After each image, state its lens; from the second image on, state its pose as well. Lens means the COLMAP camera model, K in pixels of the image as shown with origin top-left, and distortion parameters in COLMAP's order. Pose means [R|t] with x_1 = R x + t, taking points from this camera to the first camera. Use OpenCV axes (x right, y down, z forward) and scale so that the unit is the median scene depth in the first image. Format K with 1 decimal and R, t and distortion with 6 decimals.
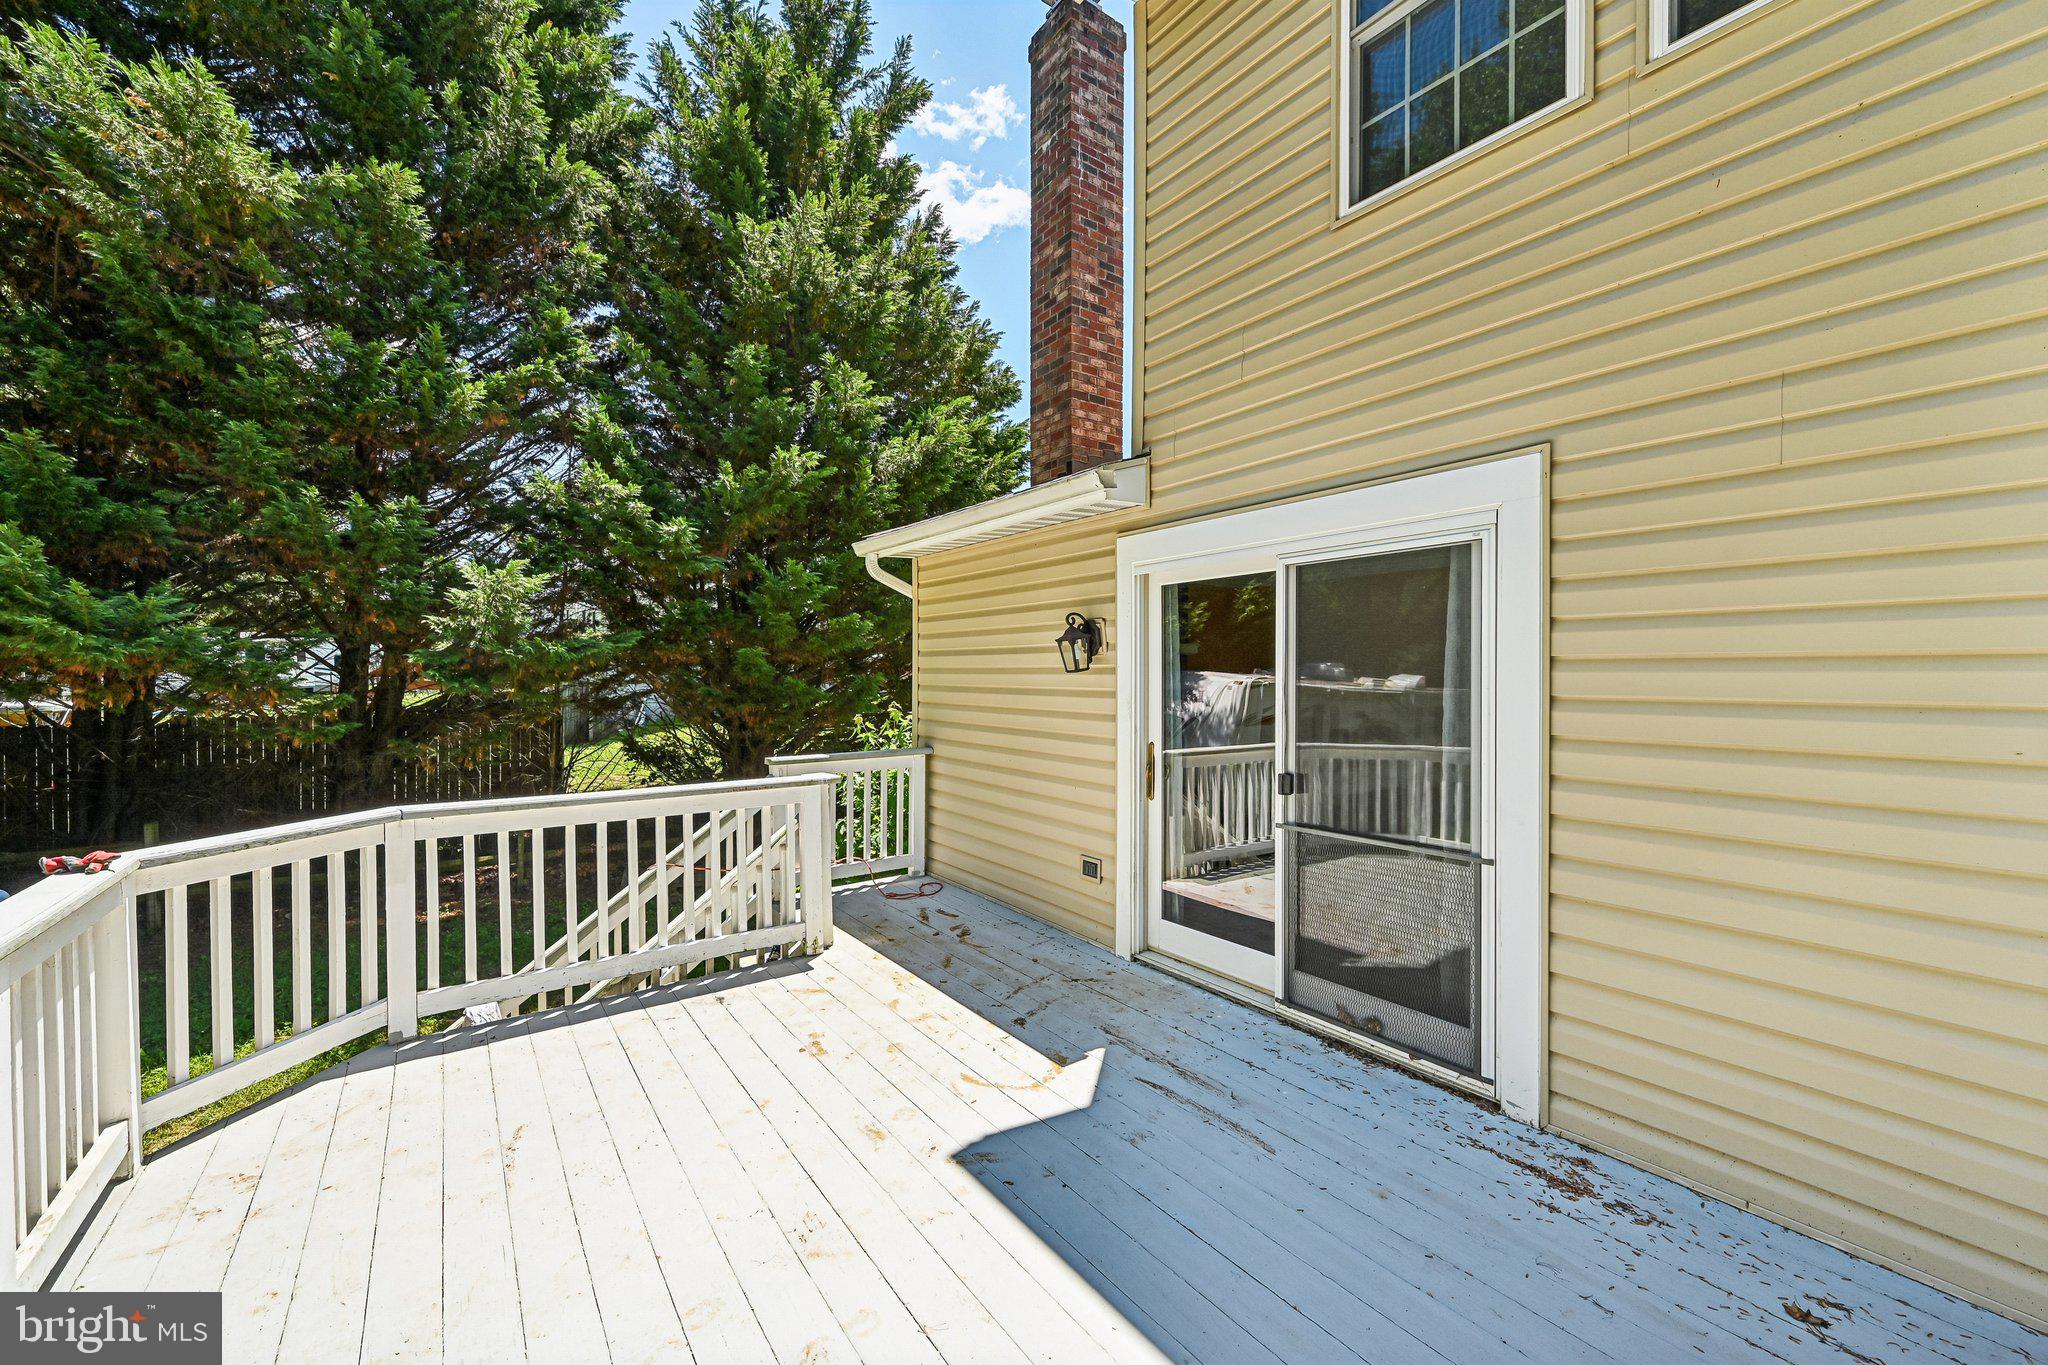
lens RADIAL K [[871.3, 0, 979.5], [0, 871.3, 674.3], [0, 0, 1]] dist [-0.002599, -0.000351]
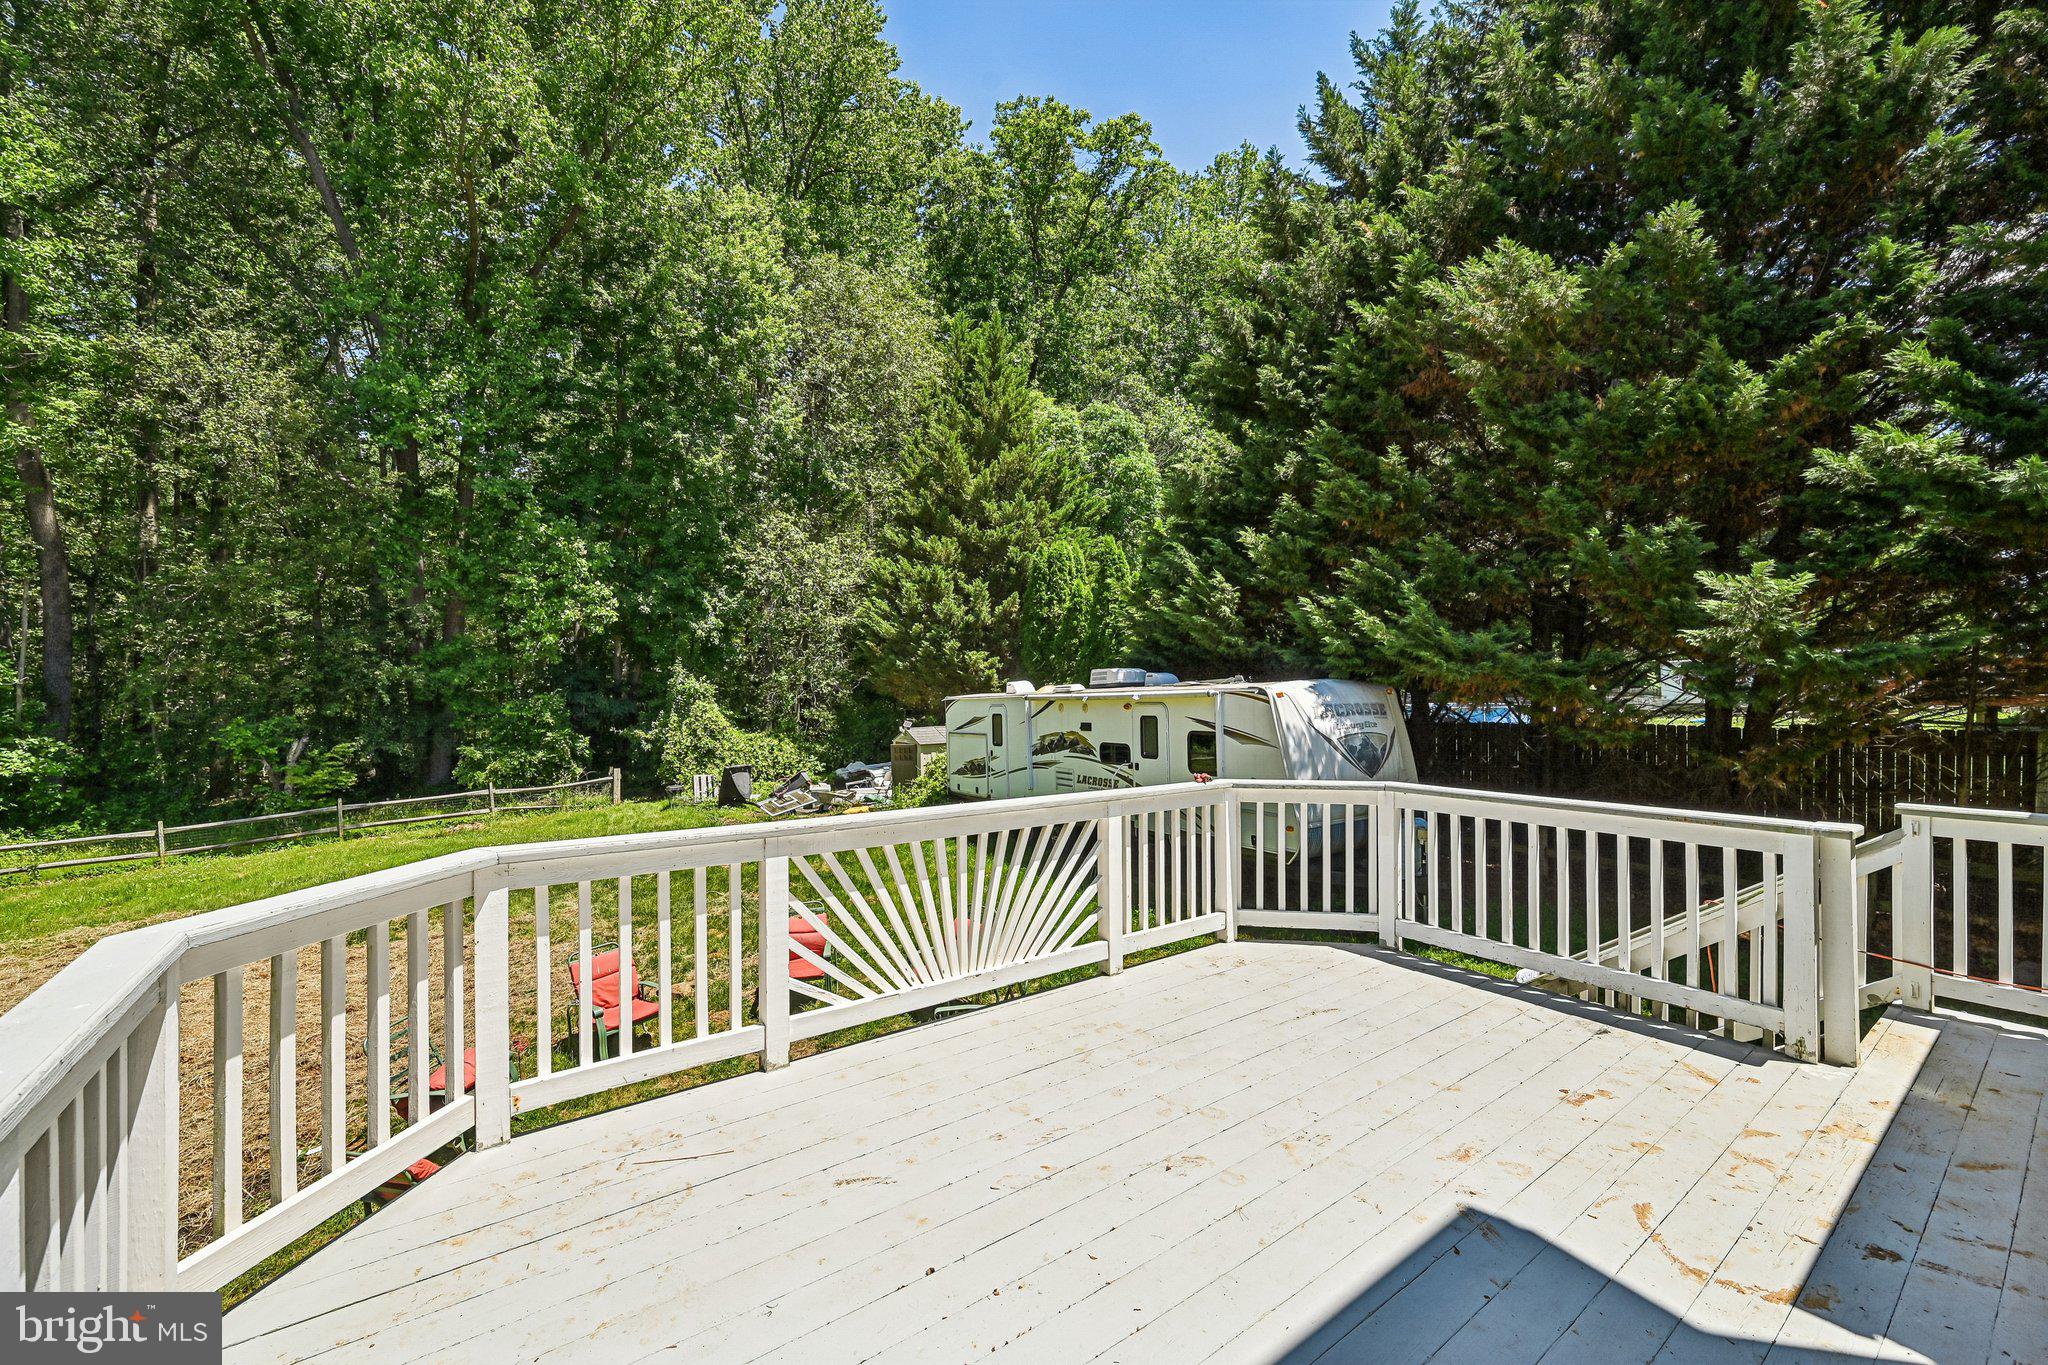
lens RADIAL K [[835.2, 0, 1034.9], [0, 835.2, 690.3], [0, 0, 1]] dist [-0.000025, 0.000208]
pose [[-0.015810, 0.006056, -0.999857, 0.573582], [0.005493, 0.999967, 0.005970, -0.006467], [0.999860, -0.005398, -0.015842, 0.365847]]
